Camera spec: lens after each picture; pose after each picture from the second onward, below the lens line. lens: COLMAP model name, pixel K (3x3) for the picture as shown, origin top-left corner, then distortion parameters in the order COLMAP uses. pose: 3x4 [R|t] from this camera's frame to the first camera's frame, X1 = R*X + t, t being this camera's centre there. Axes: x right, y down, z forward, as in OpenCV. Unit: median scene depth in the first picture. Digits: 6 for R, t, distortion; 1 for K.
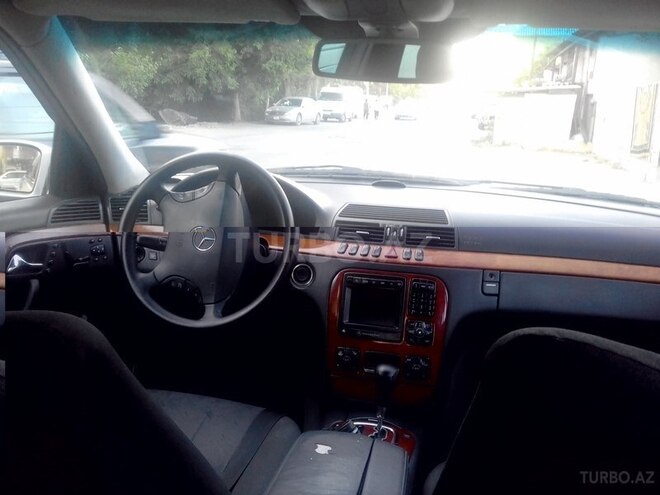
lens RADIAL K [[611.4, 0, 325.3], [0, 611.4, 230.8], [0, 0, 1]] dist [0.032173, 0.000000]
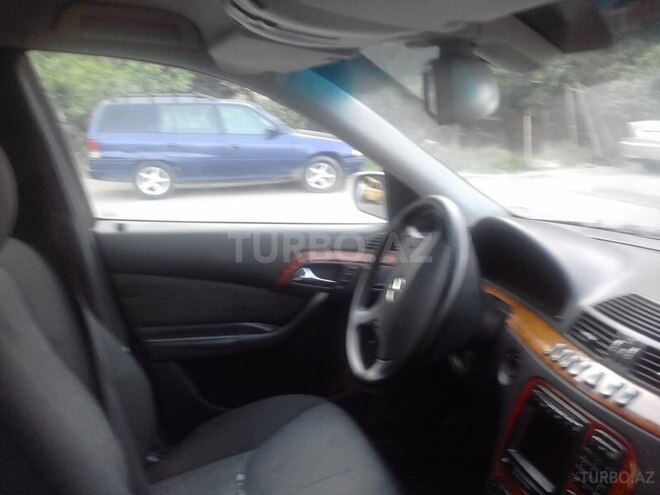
lens RADIAL K [[611.4, 0, 326.9], [0, 611.4, 249.9], [0, 0, 1]] dist [0.032173, 0.000000]
pose [[0.450195, 0.166912, -0.877191, 0.466017], [-0.167148, 0.980762, 0.100835, -0.103749], [0.877146, 0.101226, 0.469433, 0.417202]]
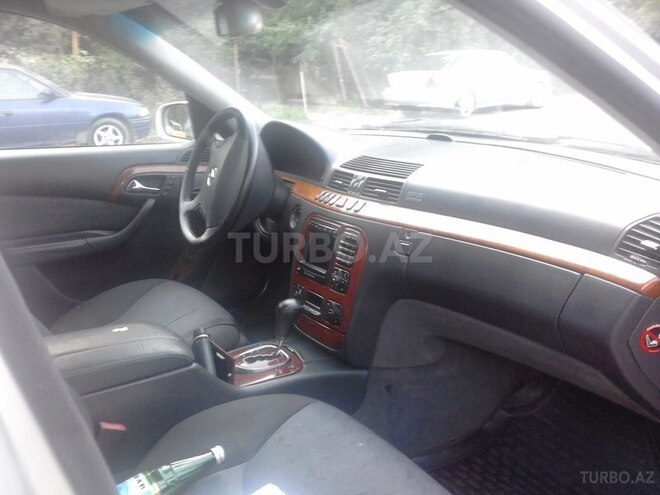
lens RADIAL K [[611.4, 0, 325.2], [0, 611.4, 257.3], [0, 0, 1]] dist [0.032173, 0.000000]
pose [[0.722372, 0.143993, -0.676347, 0.728848], [-0.076418, 0.988712, 0.128877, -0.002373], [0.687269, -0.041413, 0.725221, 0.210930]]
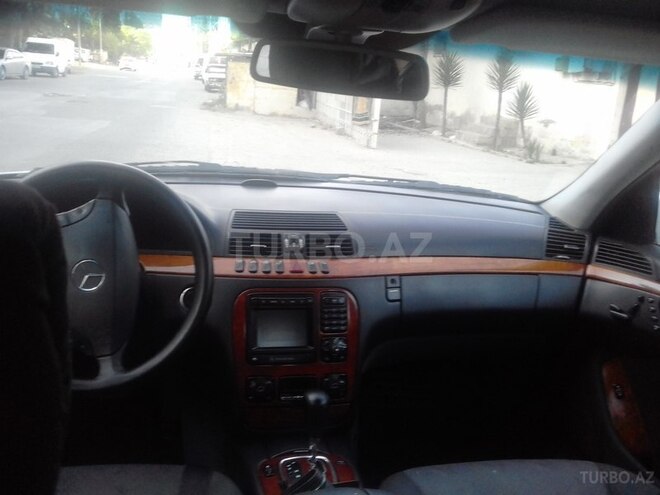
lens RADIAL K [[611.4, 0, 318.9], [0, 611.4, 243.4], [0, 0, 1]] dist [0.032173, 0.000000]
pose [[0.909401, -0.072796, 0.409501, -0.218106], [0.039030, 0.995156, 0.090229, -0.074648], [-0.414086, -0.066072, 0.907837, 0.142719]]
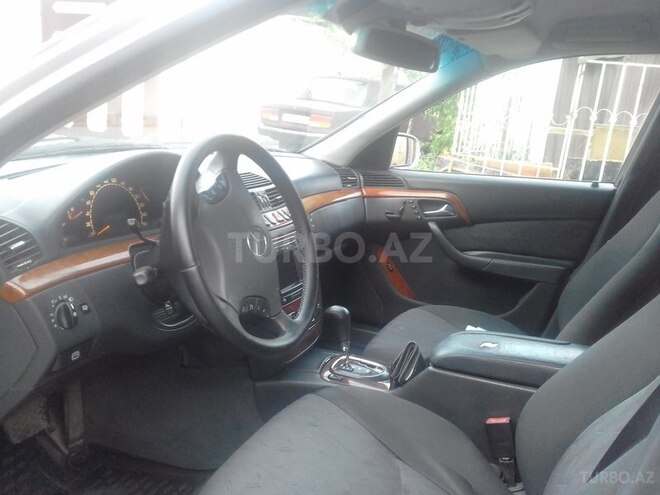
lens RADIAL K [[611.4, 0, 329.8], [0, 611.4, 249.7], [0, 0, 1]] dist [0.032173, 0.000000]
pose [[0.185495, -0.241820, 0.952426, -0.830099], [0.114337, 0.967975, 0.223500, -0.124196], [-0.975971, 0.067439, 0.207203, 0.646167]]
